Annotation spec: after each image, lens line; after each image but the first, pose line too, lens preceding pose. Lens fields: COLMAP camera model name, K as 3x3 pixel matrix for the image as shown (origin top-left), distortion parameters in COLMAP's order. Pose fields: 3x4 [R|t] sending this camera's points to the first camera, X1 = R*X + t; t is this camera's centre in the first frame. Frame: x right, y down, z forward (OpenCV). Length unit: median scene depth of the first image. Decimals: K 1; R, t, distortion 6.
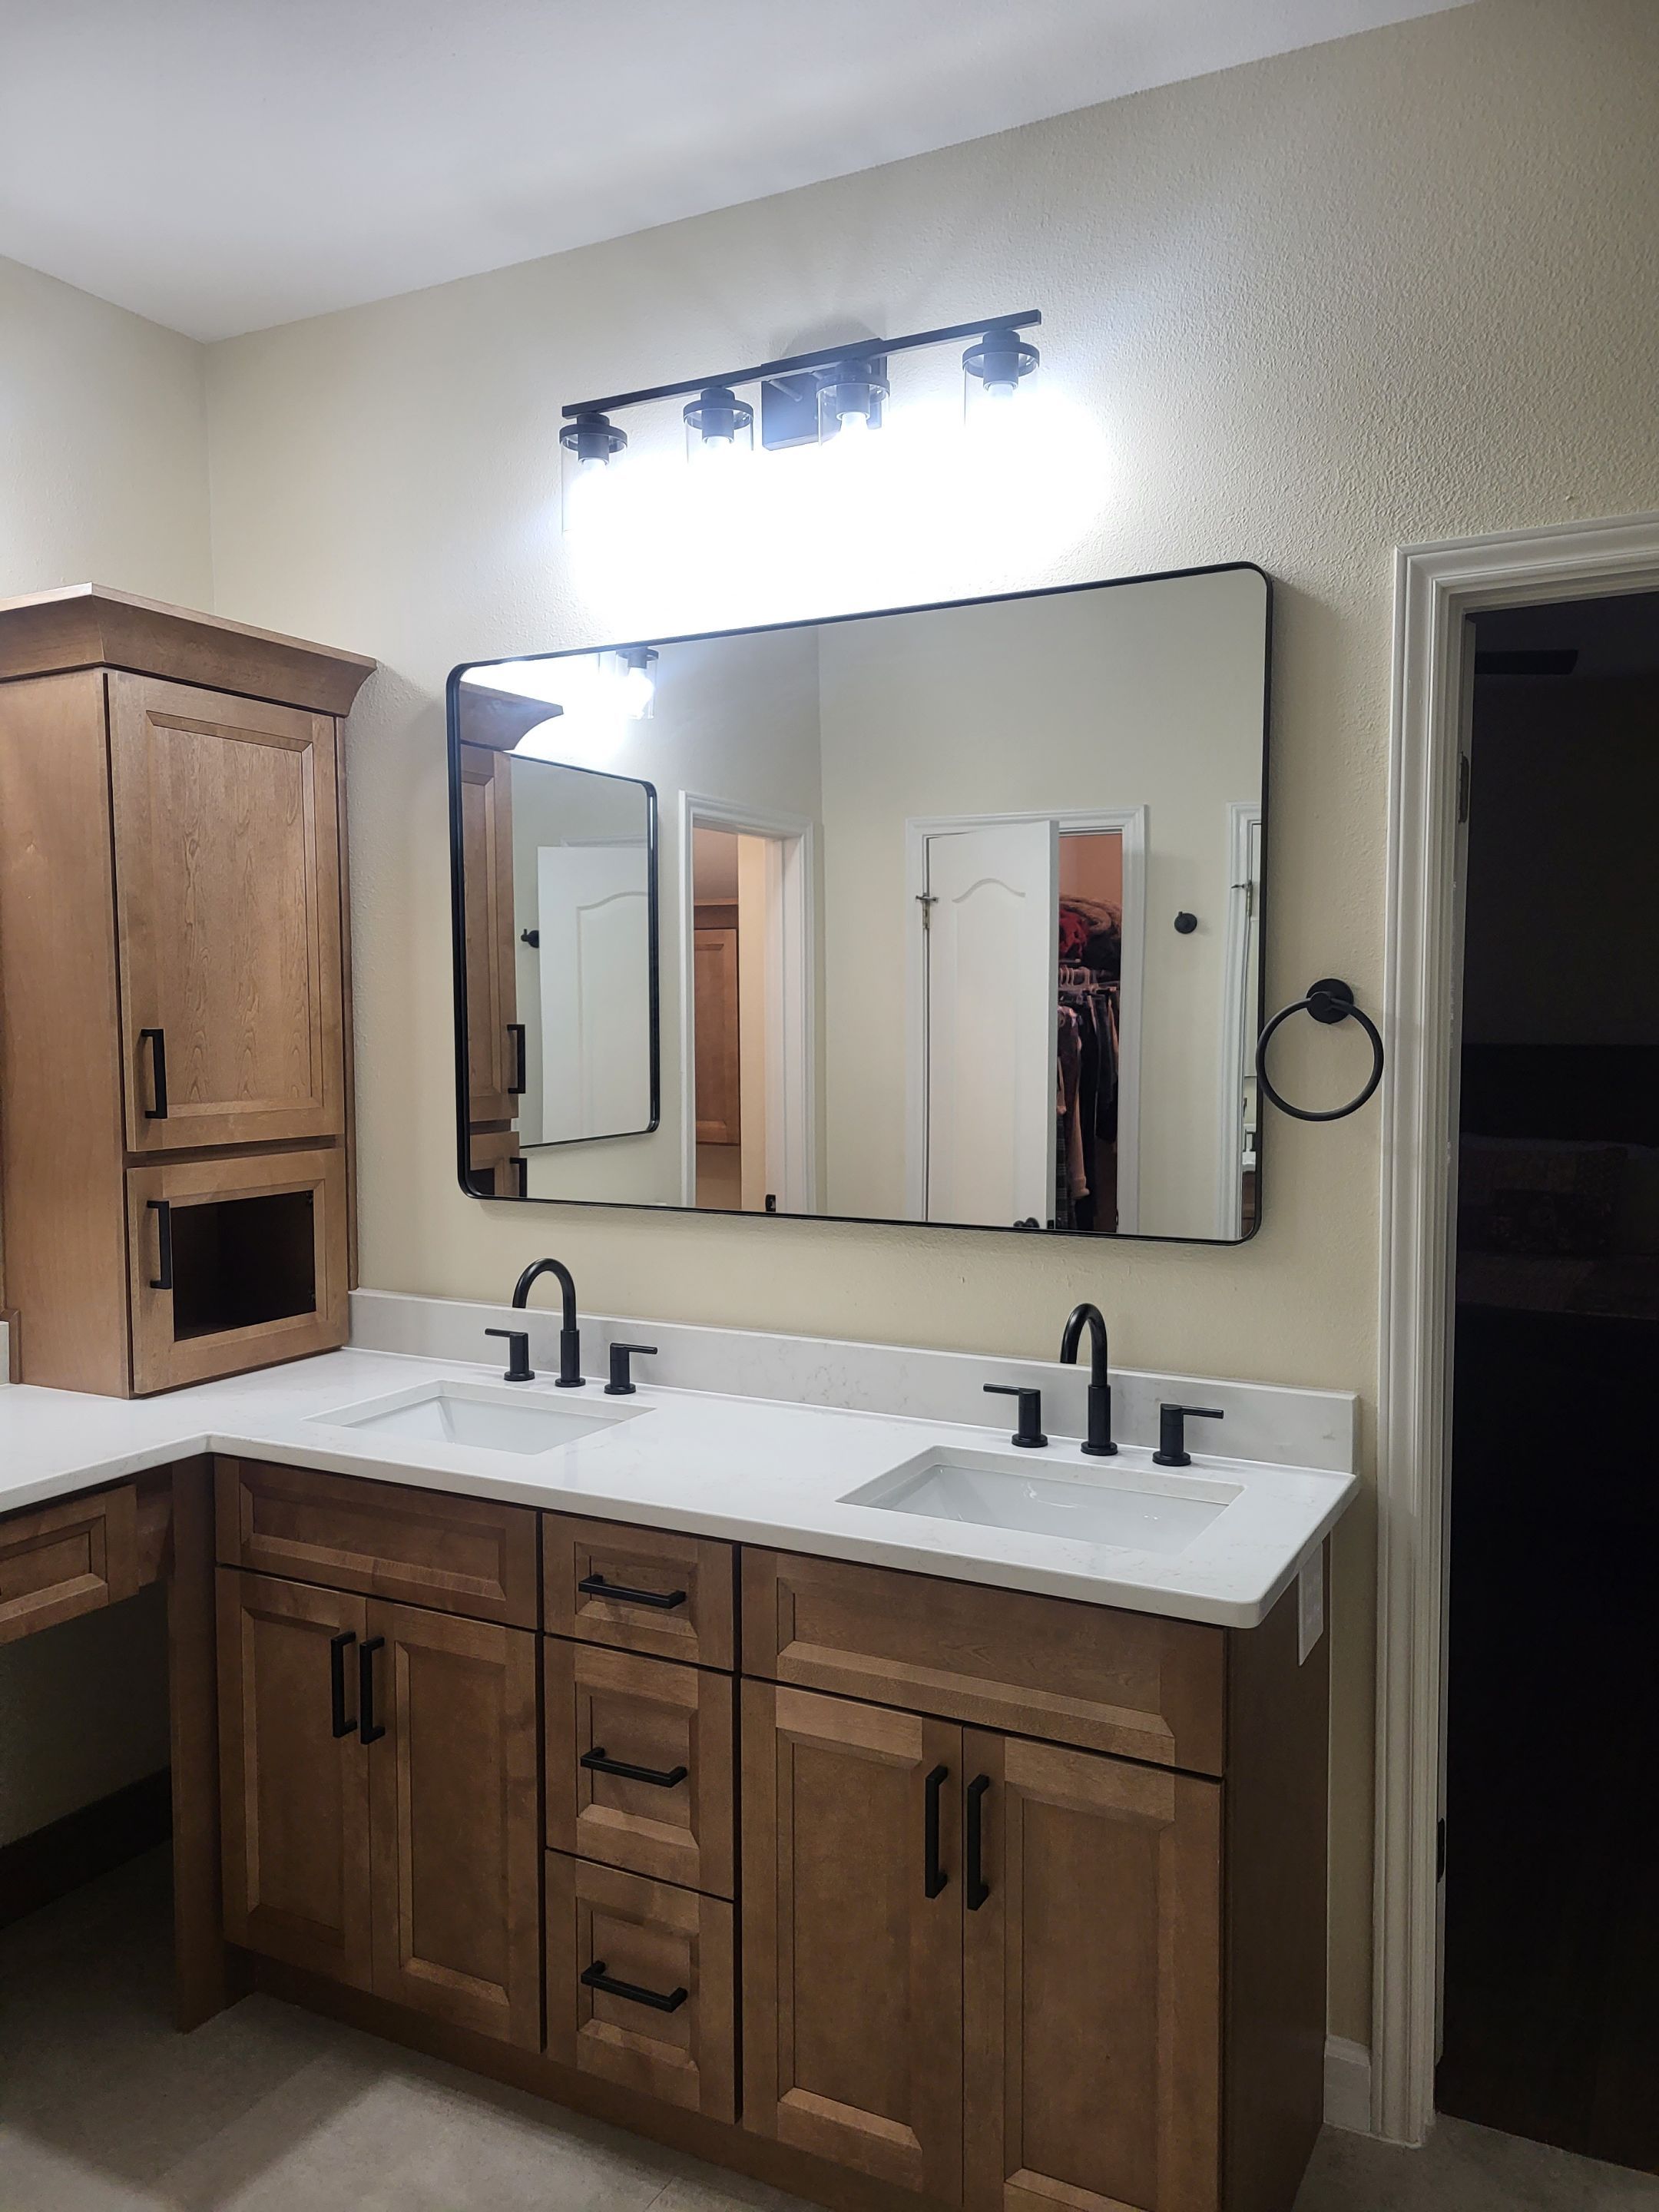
lens RADIAL K [[1656.9, 0, 833.7], [0, 1656.9, 1140.6], [0, 0, 1]] dist [0.035503, 0.004055]
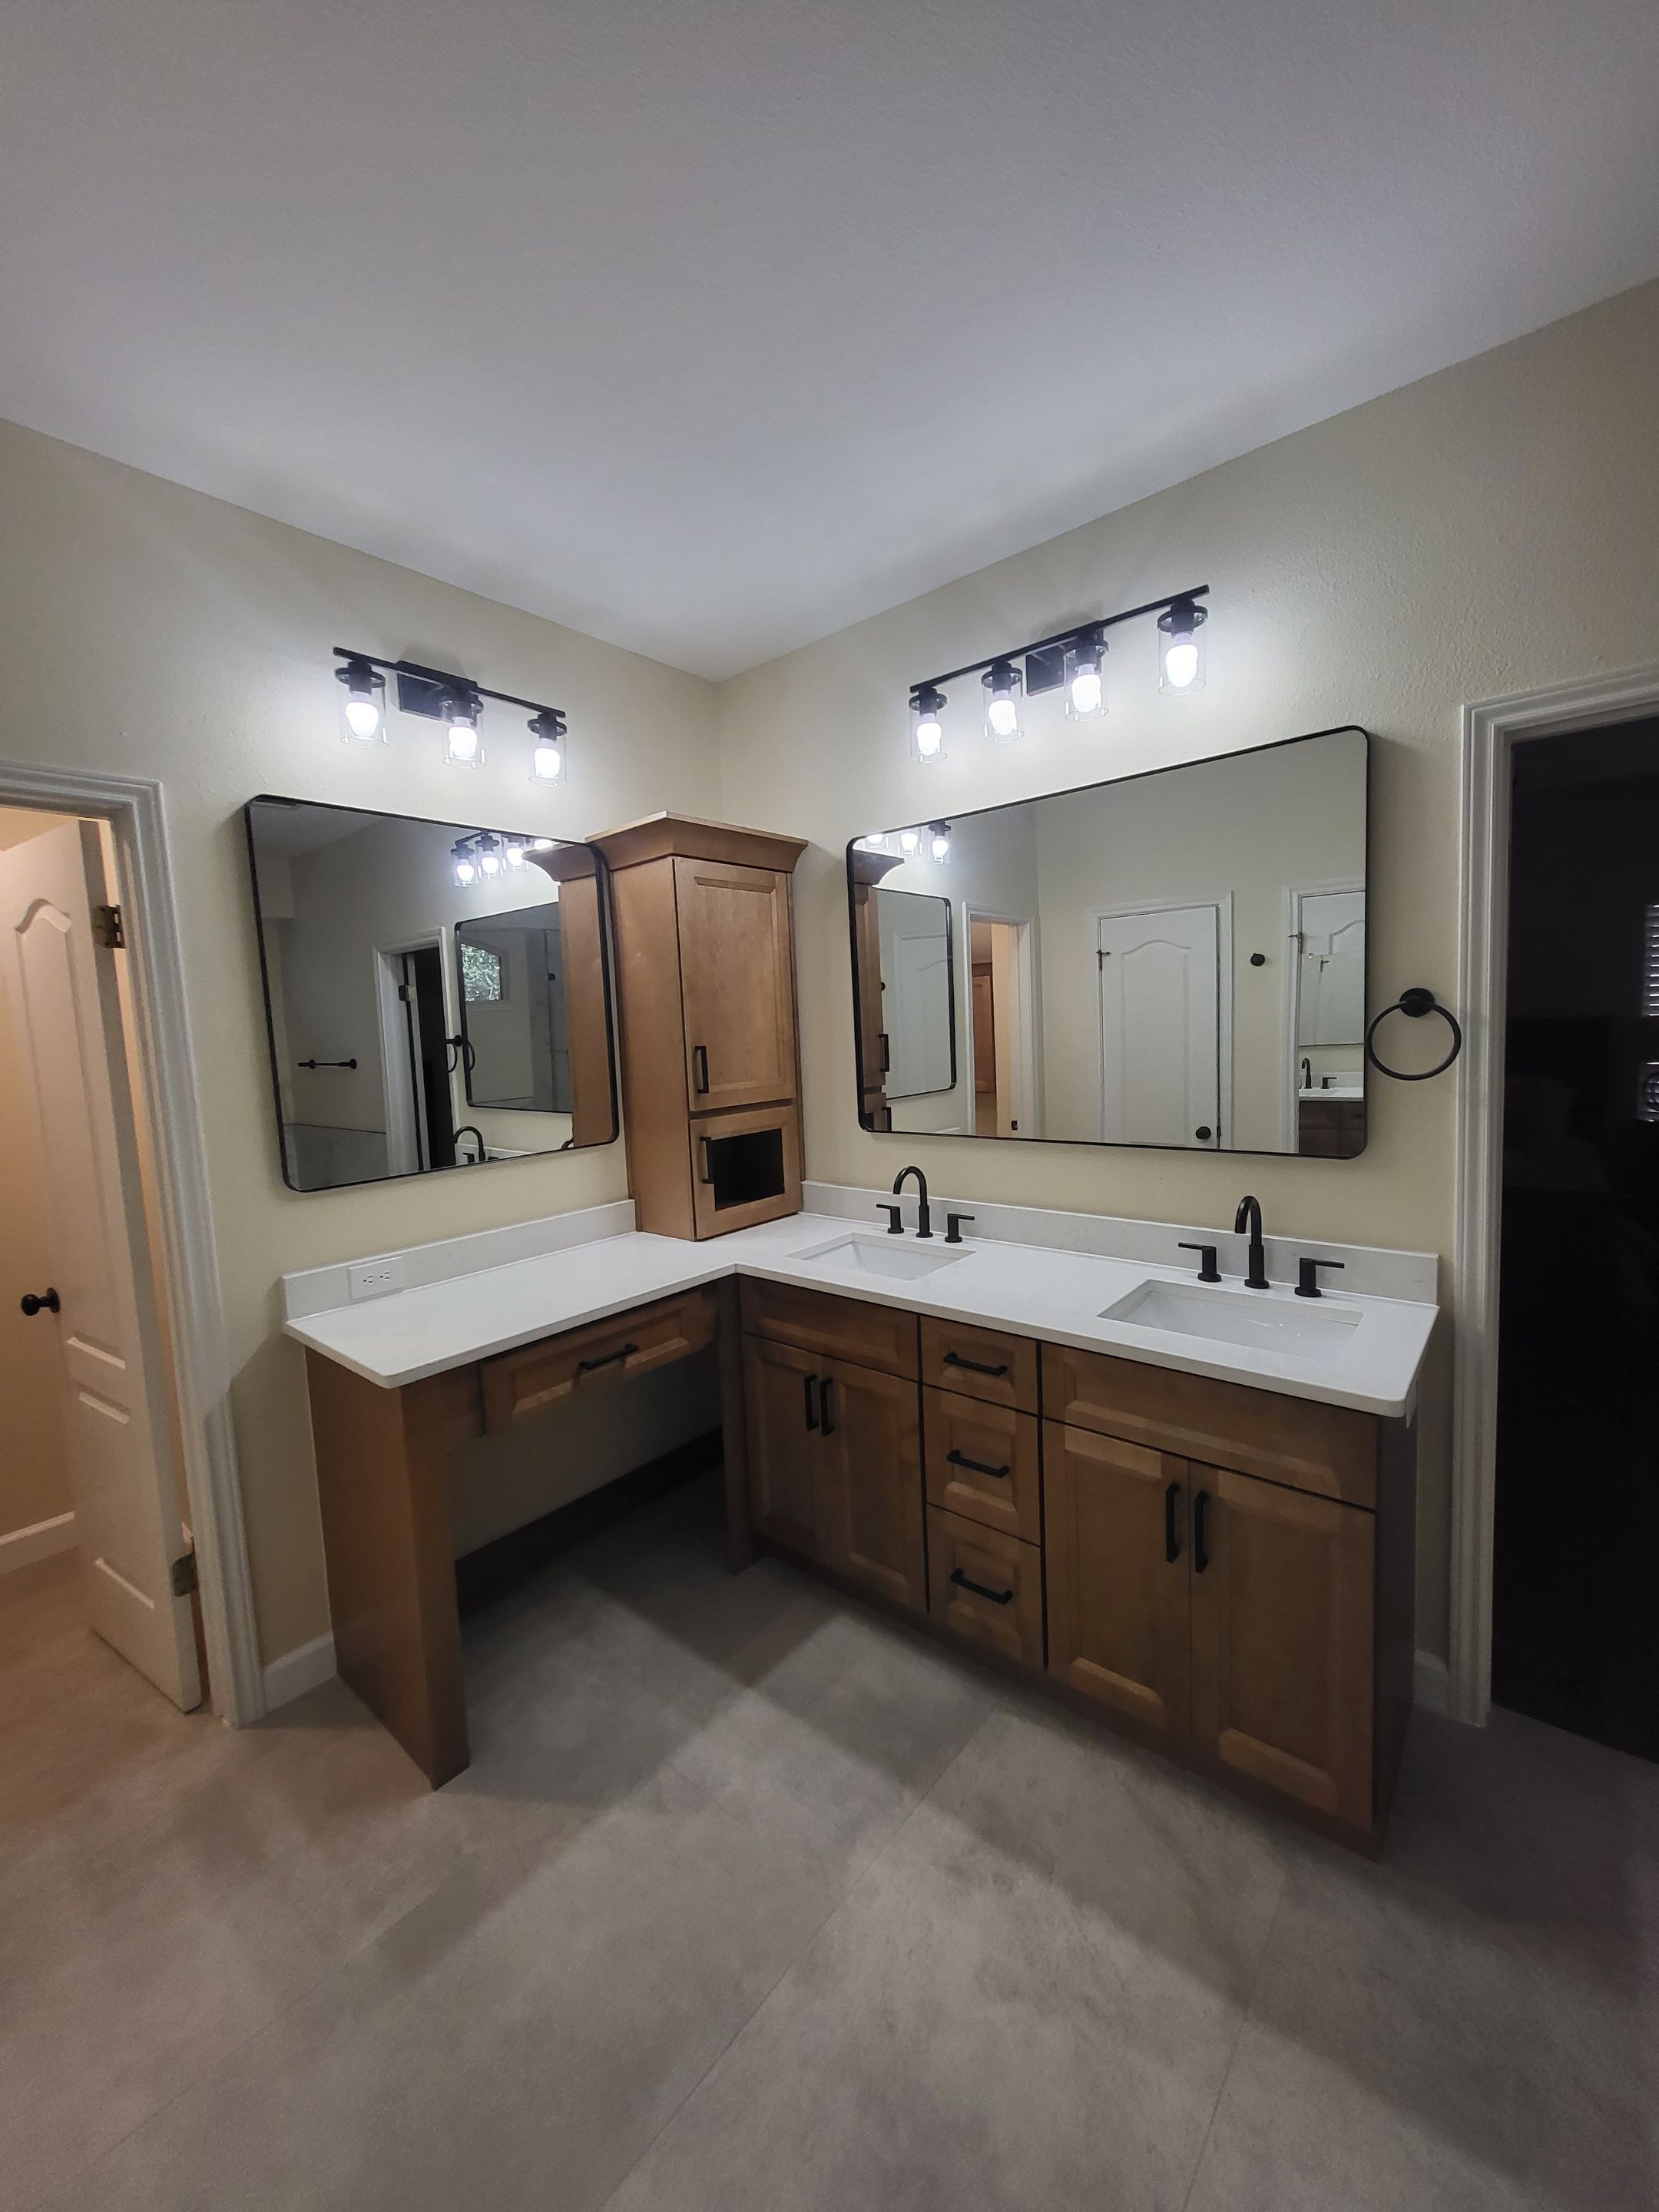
lens RADIAL K [[857.8, 0, 851.0], [0, 857.8, 1101.5], [0, 0, 1]] dist [-0.001978, -0.000171]
pose [[0.978960, -0.022912, -0.202762, -0.053432], [0.026283, 0.999557, 0.013946, -0.014854], [0.202352, -0.018981, 0.979129, 0.096166]]
